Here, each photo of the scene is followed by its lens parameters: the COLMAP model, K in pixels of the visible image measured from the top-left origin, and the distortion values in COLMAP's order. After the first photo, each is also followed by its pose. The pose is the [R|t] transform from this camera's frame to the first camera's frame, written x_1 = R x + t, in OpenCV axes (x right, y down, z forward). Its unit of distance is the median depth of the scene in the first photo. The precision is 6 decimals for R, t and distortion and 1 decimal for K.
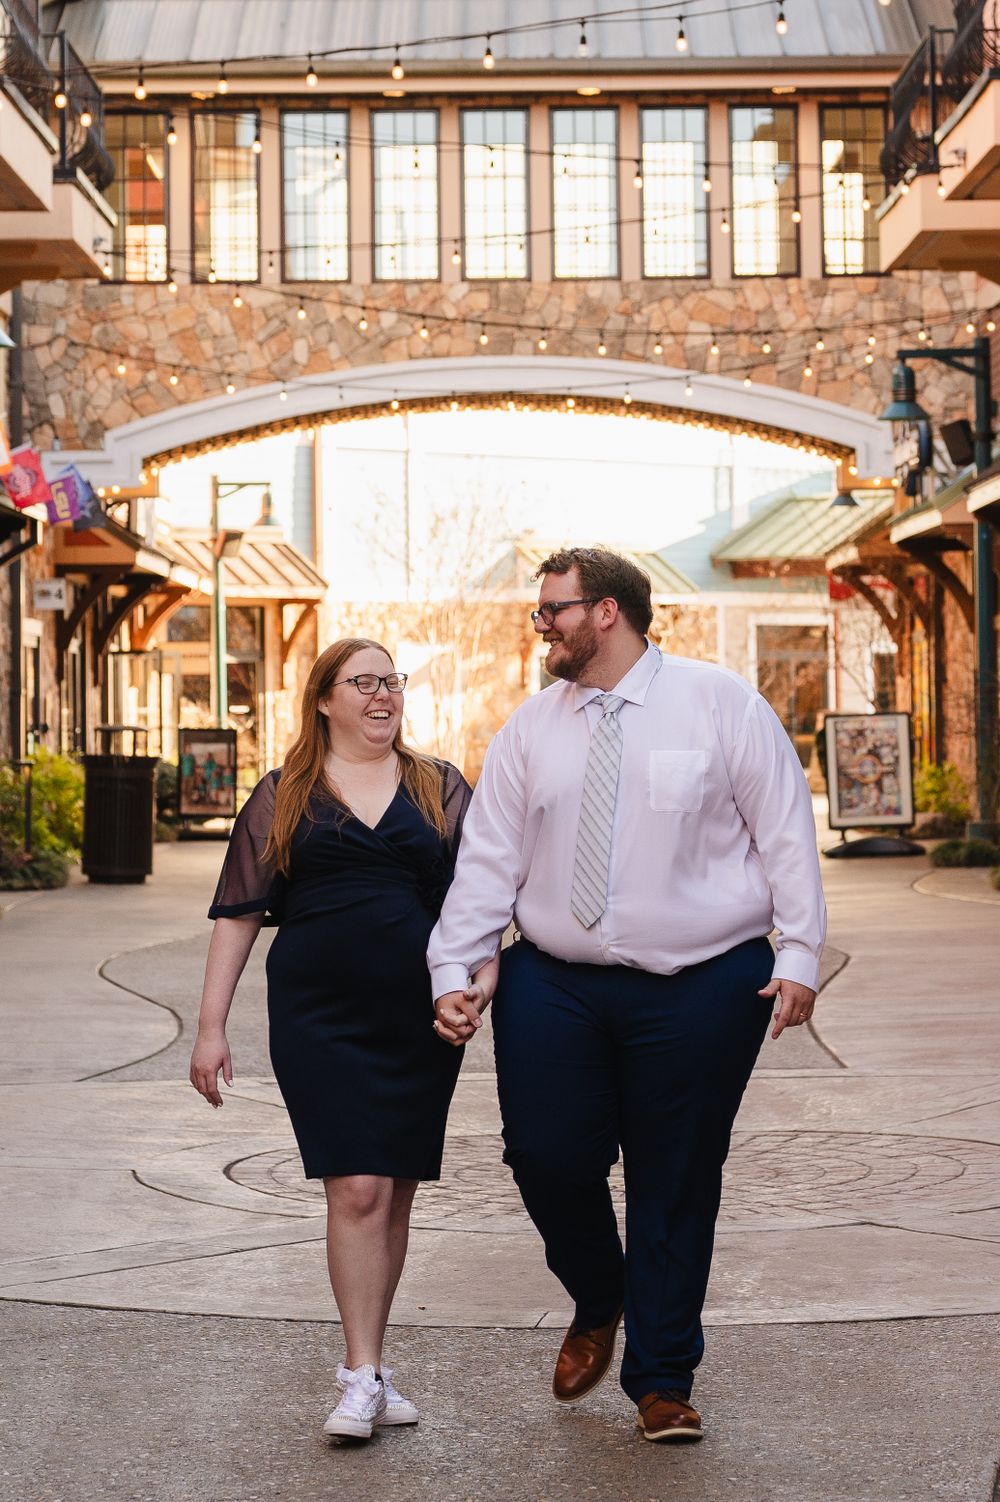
lens RADIAL K [[2151.5, 0, 502.2], [0, 2151.5, 752.3], [0, 0, 1]] dist [0.070268, 0.000000]
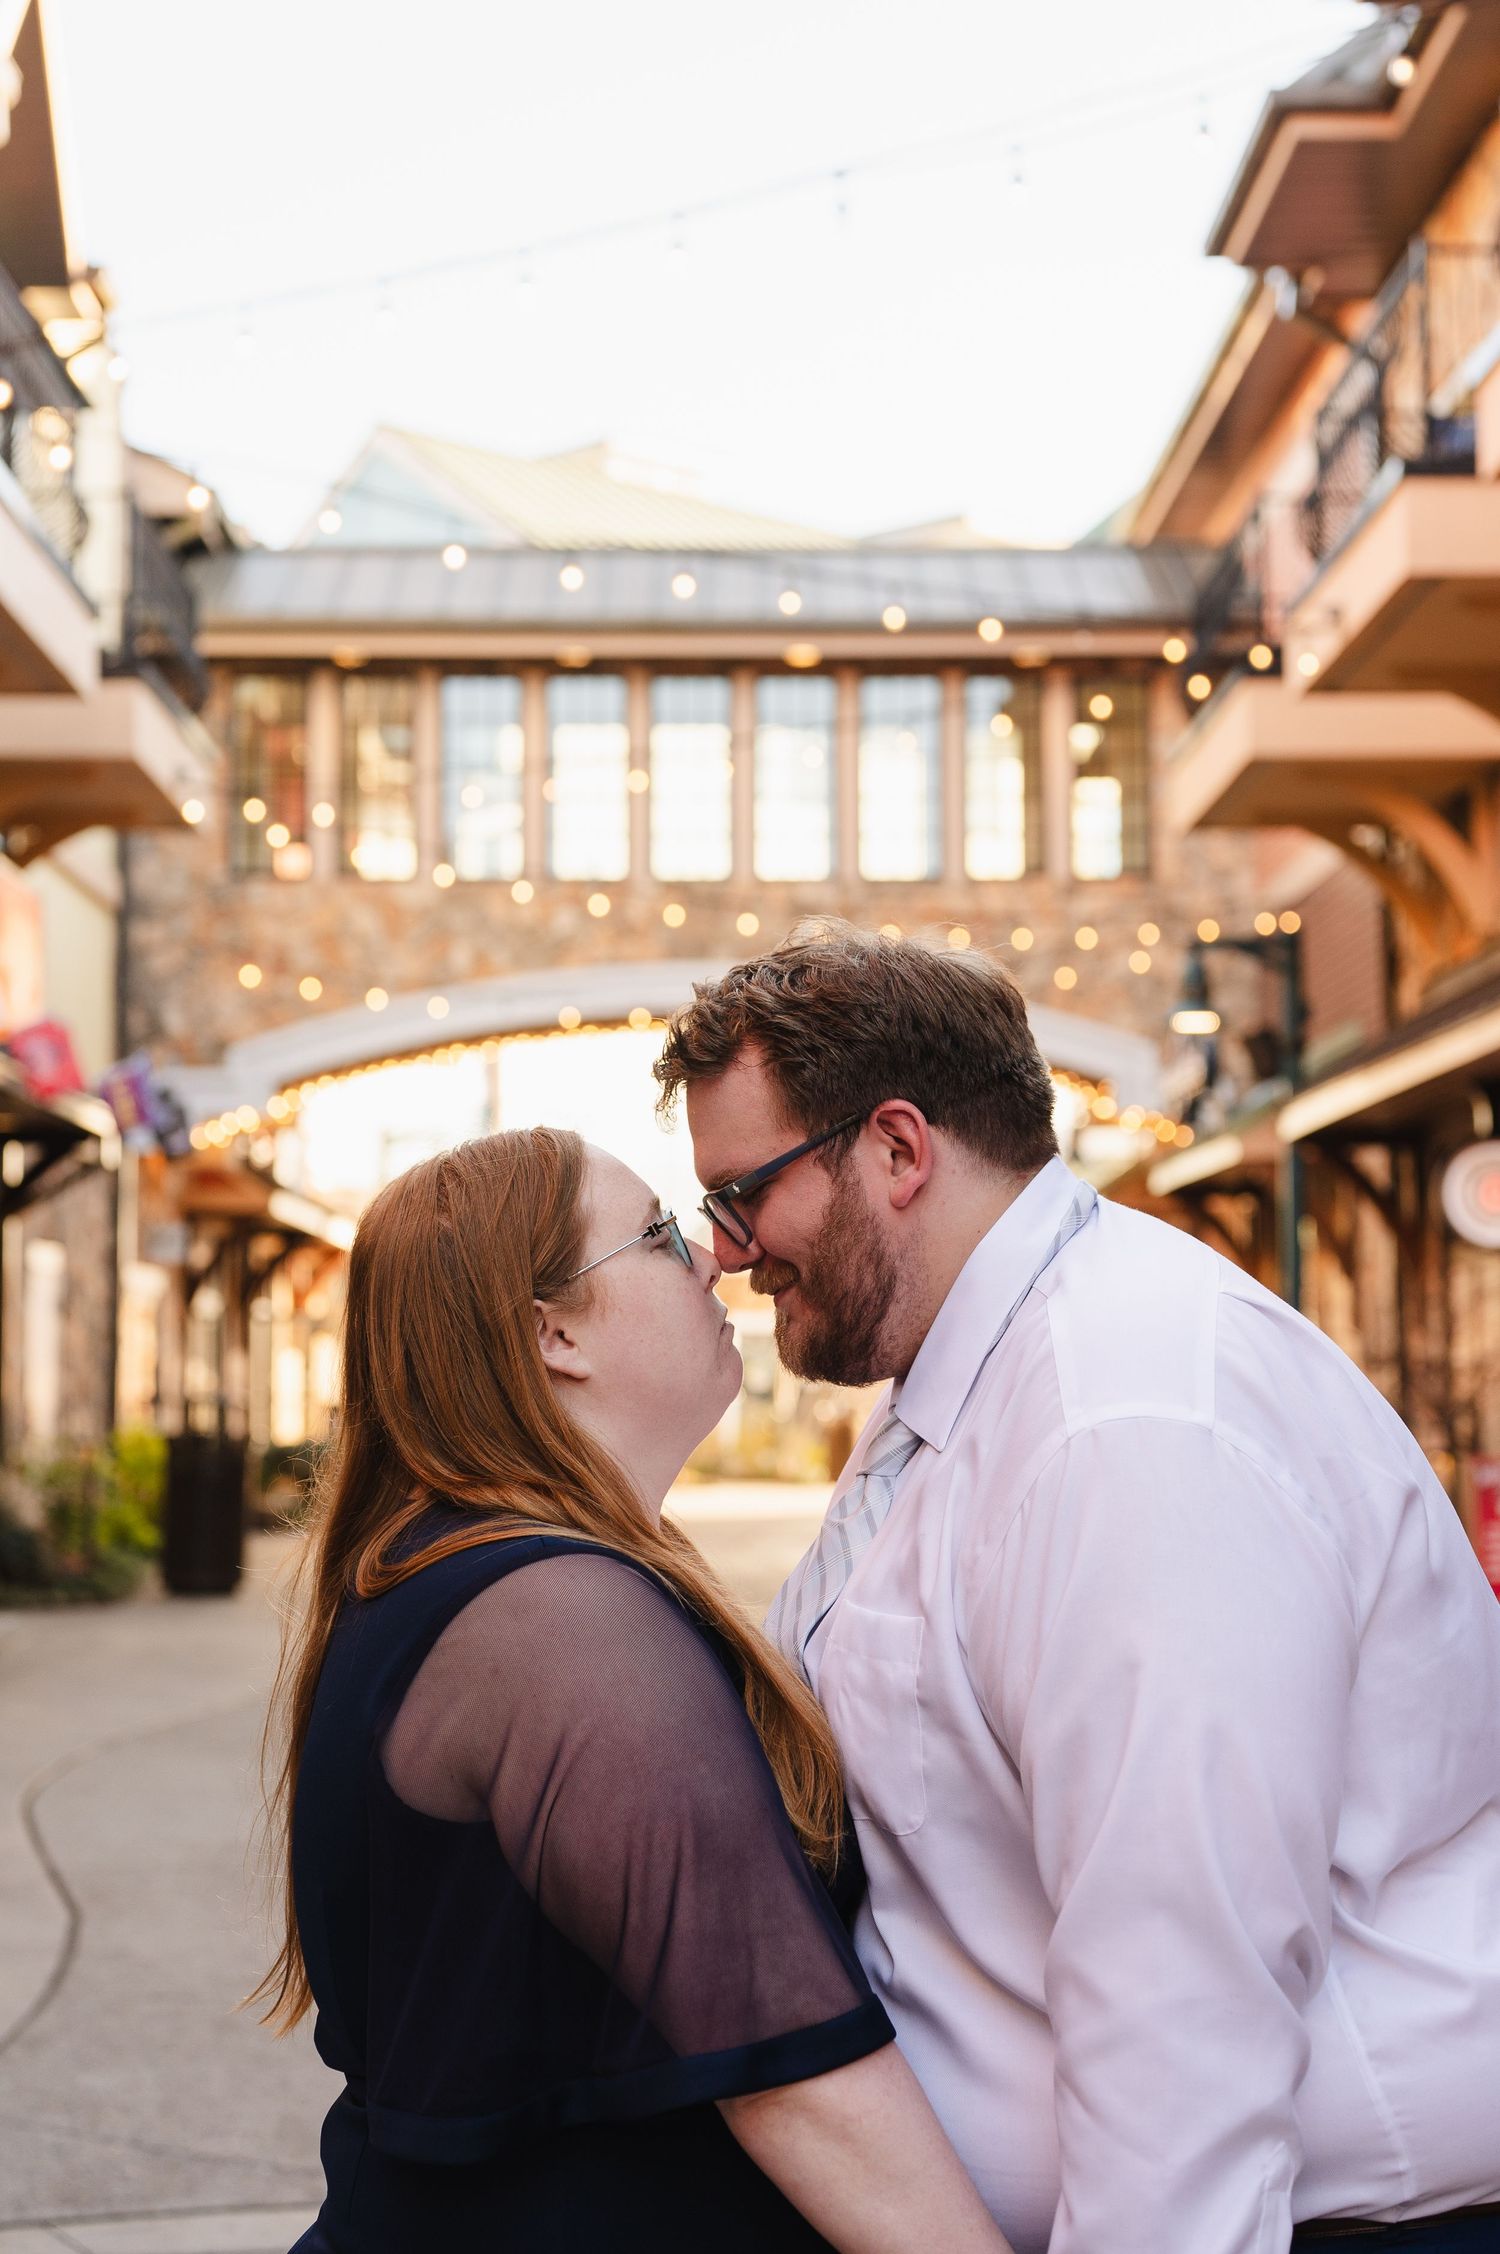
lens RADIAL K [[3228.7, 0, 755.0], [0, 3228.7, 1133.2], [0, 0, 1]] dist [0.070268, 0.000000]
pose [[0.999750, 0.010588, 0.019710, -0.002158], [-0.008682, 0.995498, -0.094383, 0.002744], [-0.020620, 0.094189, 0.995341, -0.261591]]
